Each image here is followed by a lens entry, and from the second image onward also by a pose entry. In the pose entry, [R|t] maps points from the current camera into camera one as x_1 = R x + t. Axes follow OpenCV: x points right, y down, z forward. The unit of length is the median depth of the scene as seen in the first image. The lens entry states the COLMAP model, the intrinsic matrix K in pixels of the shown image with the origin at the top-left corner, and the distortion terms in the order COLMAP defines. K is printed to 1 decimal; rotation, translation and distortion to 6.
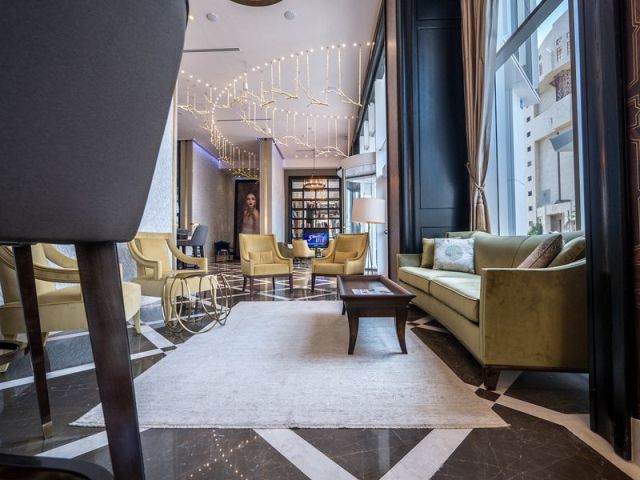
lens RADIAL K [[282.5, 0, 320.0], [0, 282.5, 240.0], [0, 0, 1]] dist [-0.001755, -0.000212]
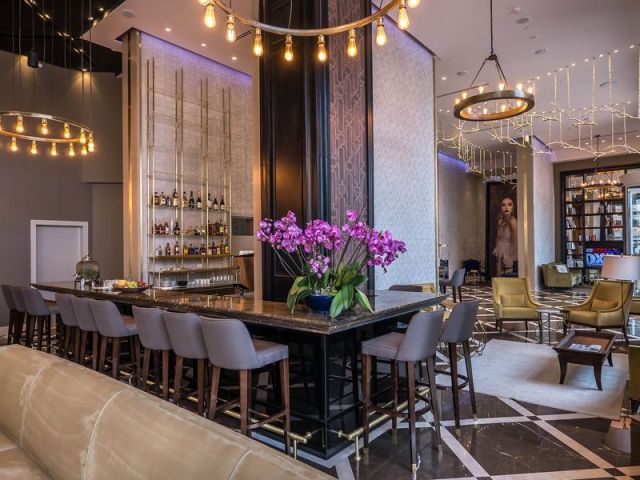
lens RADIAL K [[436.1, 0, 320.0], [0, 436.1, 240.0], [0, 0, 1]] dist [-0.001542, 0.000710]
pose [[0.791401, -0.005716, -0.611271, 0.147174], [0.020777, 0.999630, 0.017553, -0.134362], [0.610945, -0.026592, 0.791227, -0.488798]]
